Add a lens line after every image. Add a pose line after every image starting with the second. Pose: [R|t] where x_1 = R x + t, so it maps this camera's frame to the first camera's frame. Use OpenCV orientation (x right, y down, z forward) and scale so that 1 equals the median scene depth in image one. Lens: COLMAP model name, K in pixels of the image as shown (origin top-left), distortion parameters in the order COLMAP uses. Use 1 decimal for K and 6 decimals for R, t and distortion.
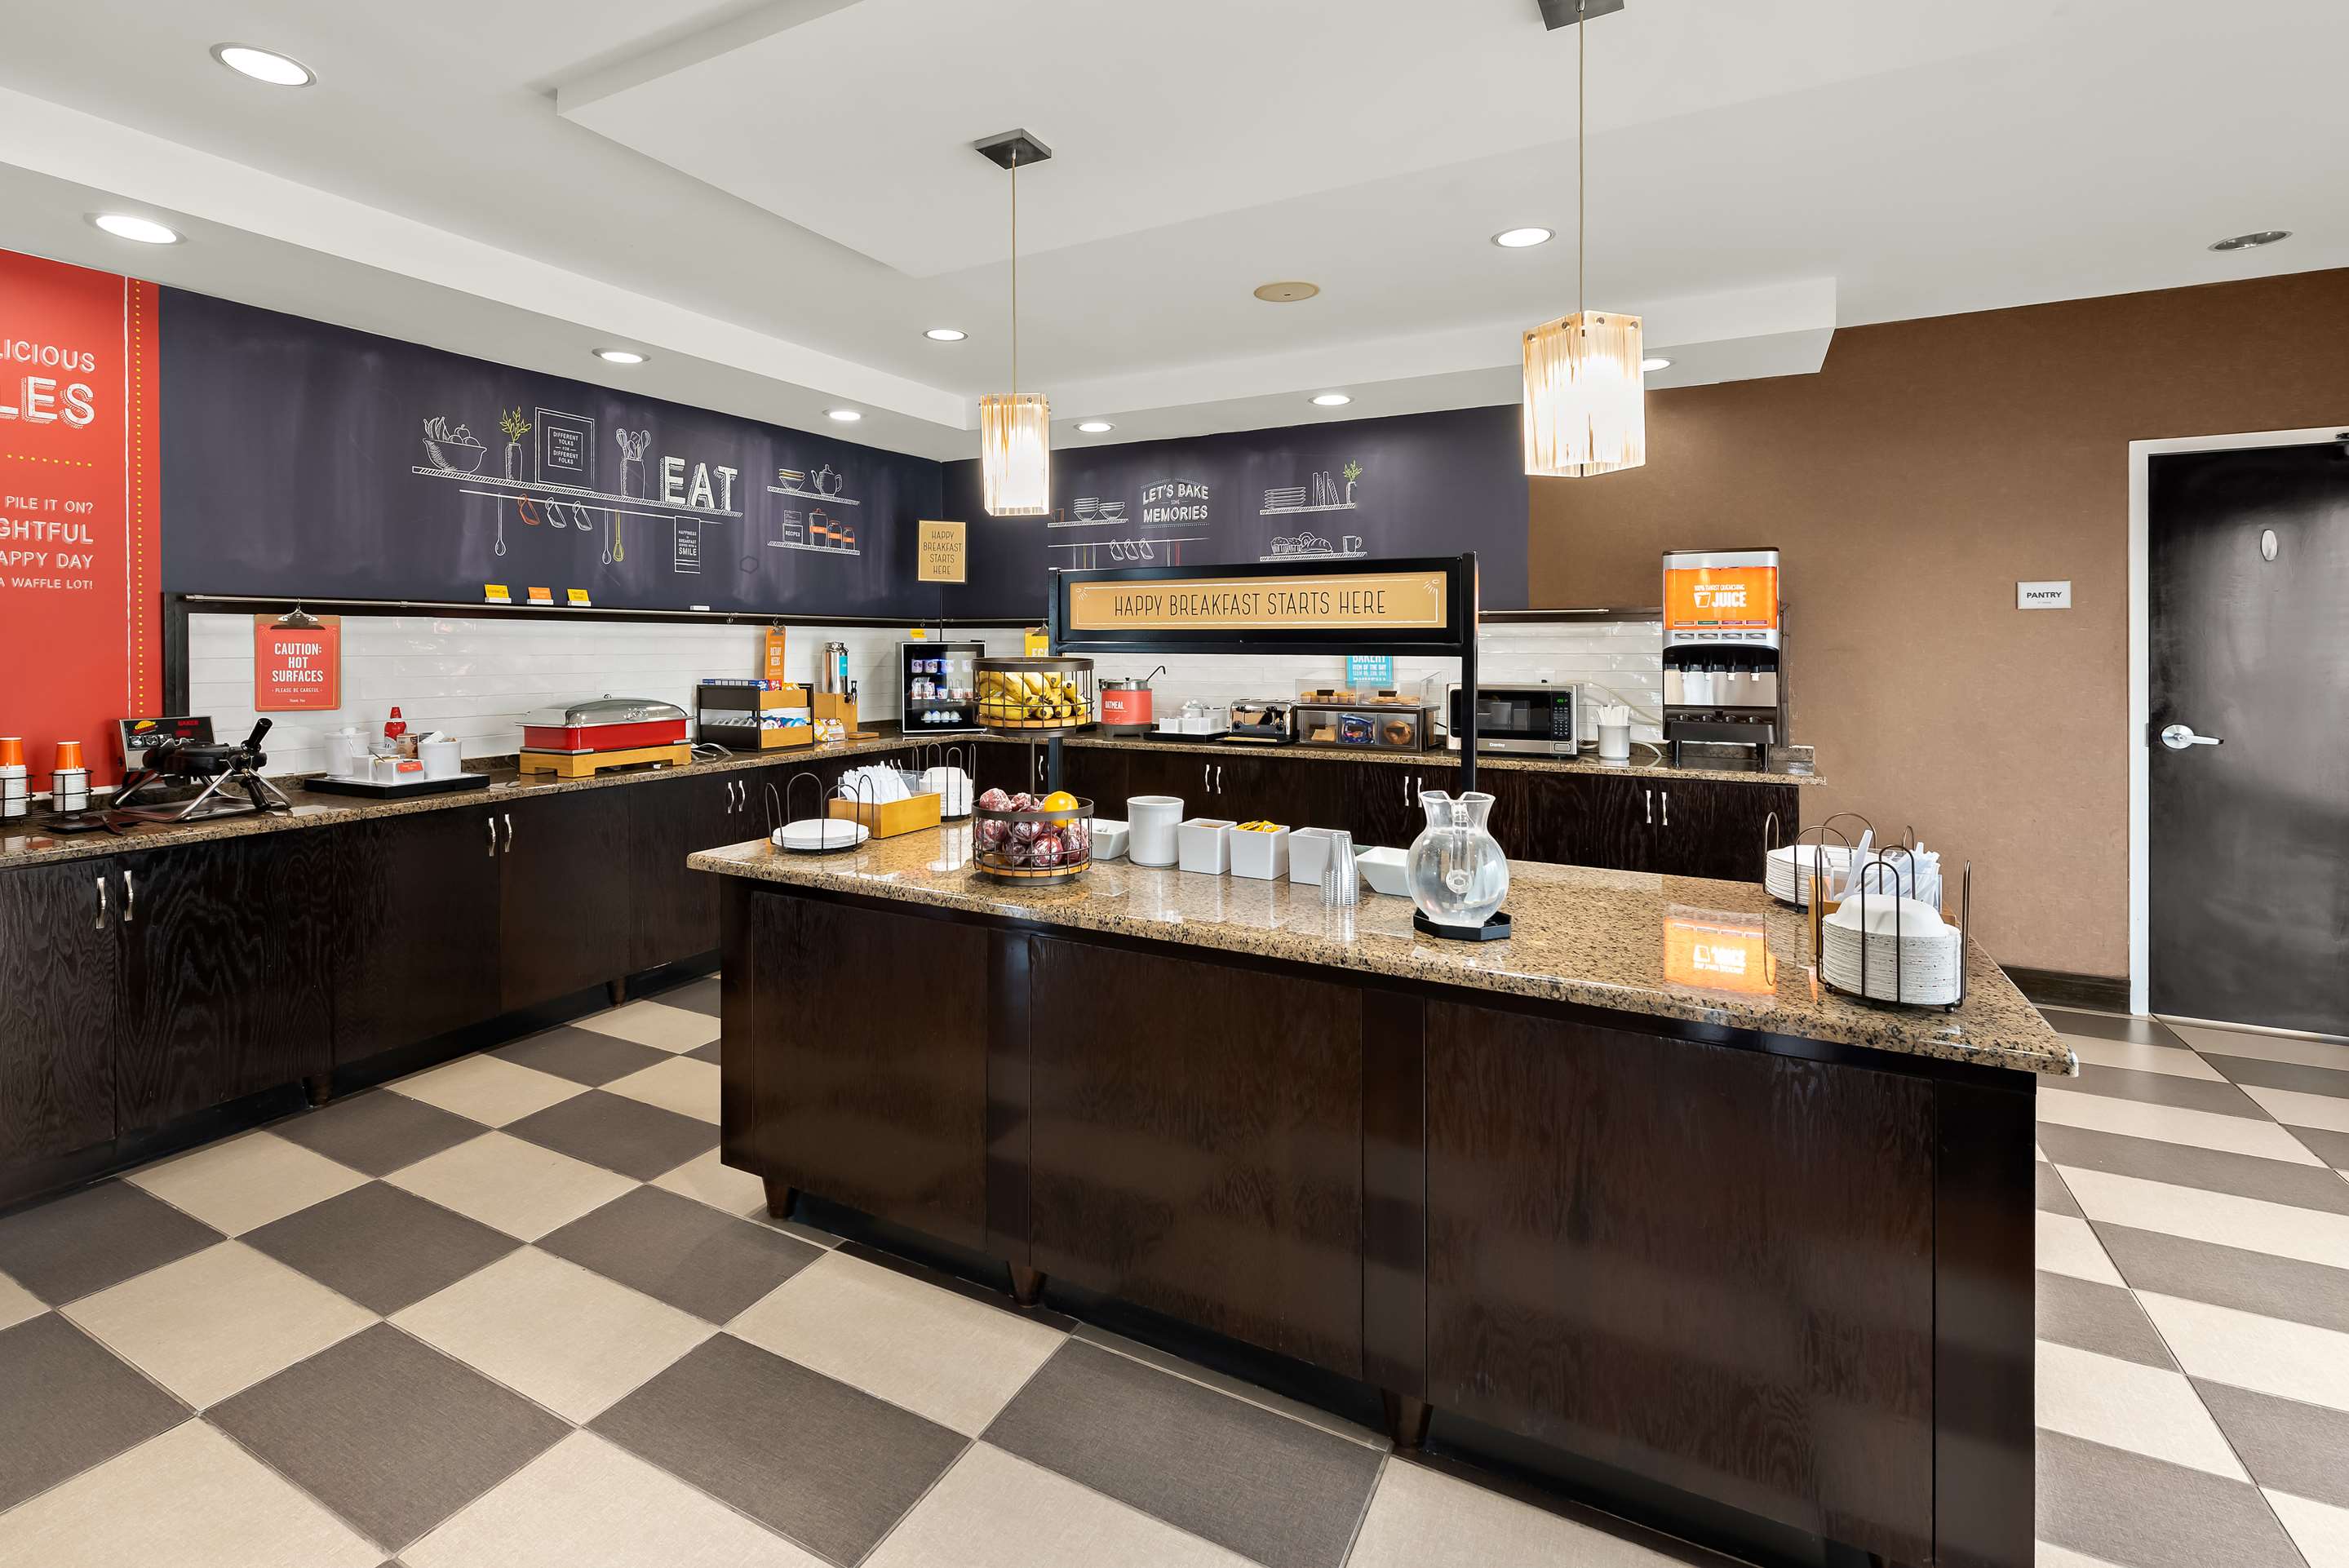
lens RADIAL K [[1054.2, 0, 1160.1], [0, 1054.2, 630.6], [0, 0, 1]] dist [0.033836, 0.000160]
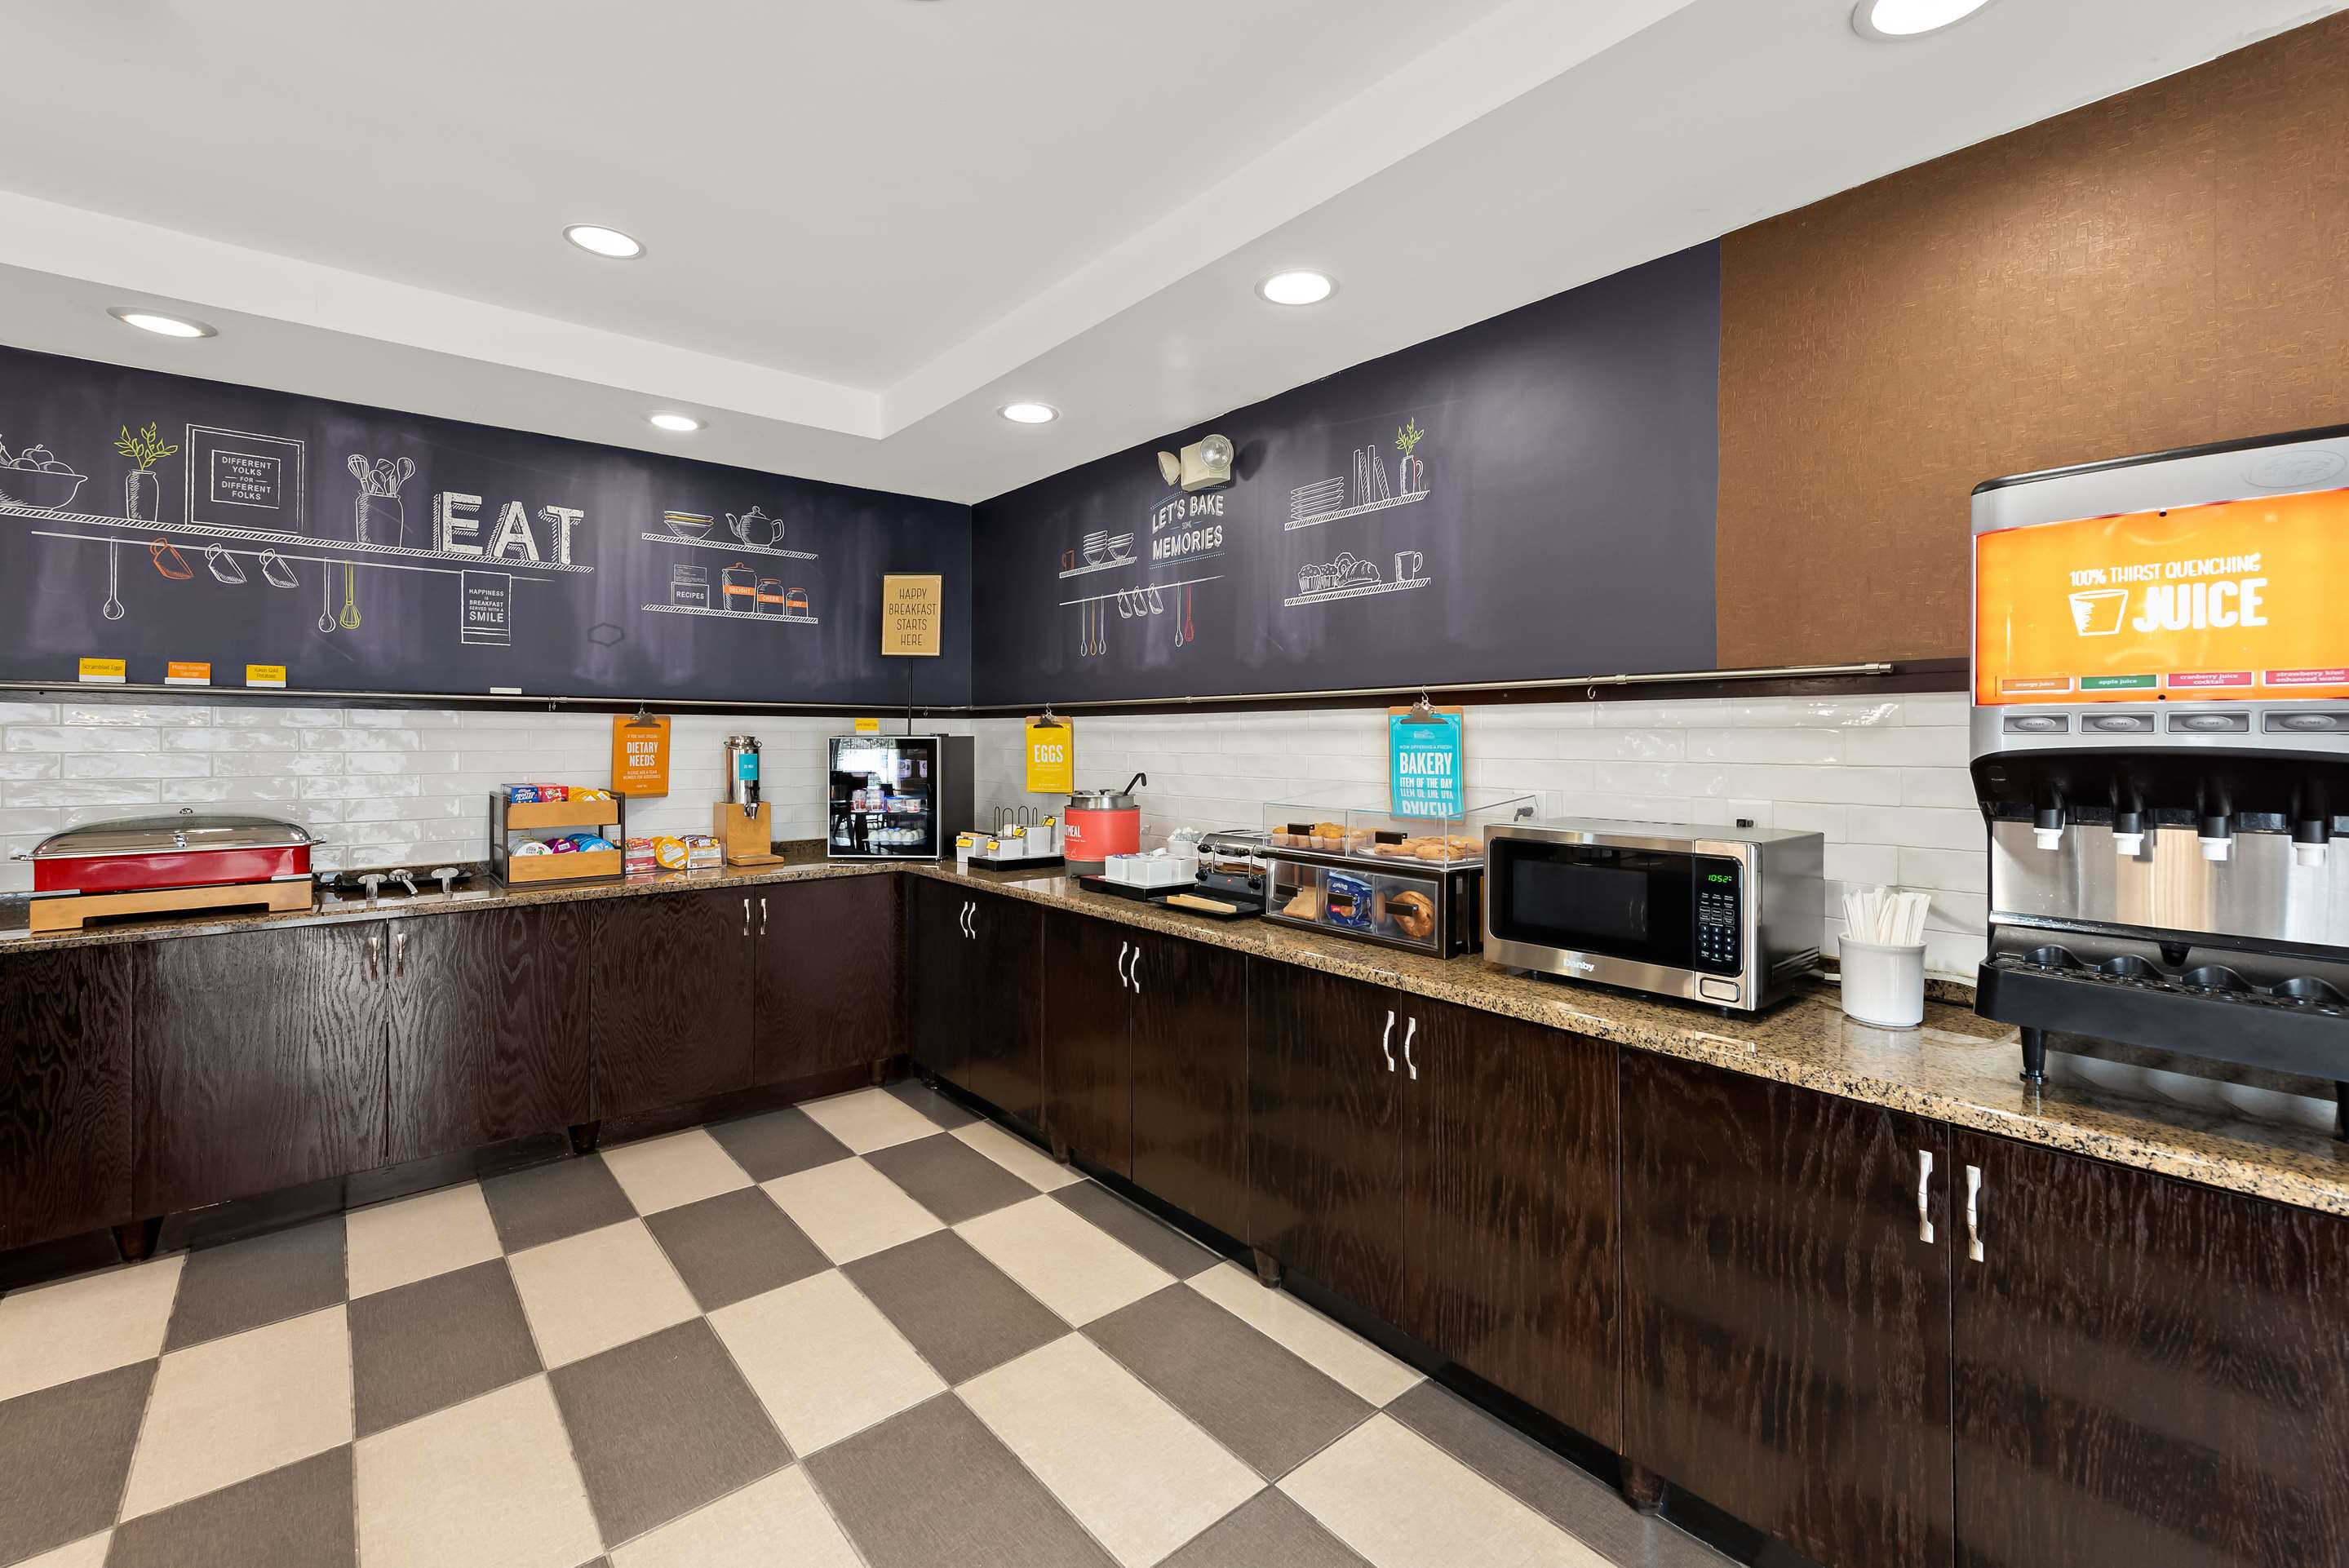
lens RADIAL K [[993.0, 0, 1213.8], [0, 993.0, 729.9], [0, 0, 1]] dist [0.003826, -0.000467]
pose [[0.939597, 0.000200, -0.342283, 0.289602], [0.001567, 0.999987, 0.004884, 0.004334], [0.342280, -0.005125, 0.939584, 0.499511]]
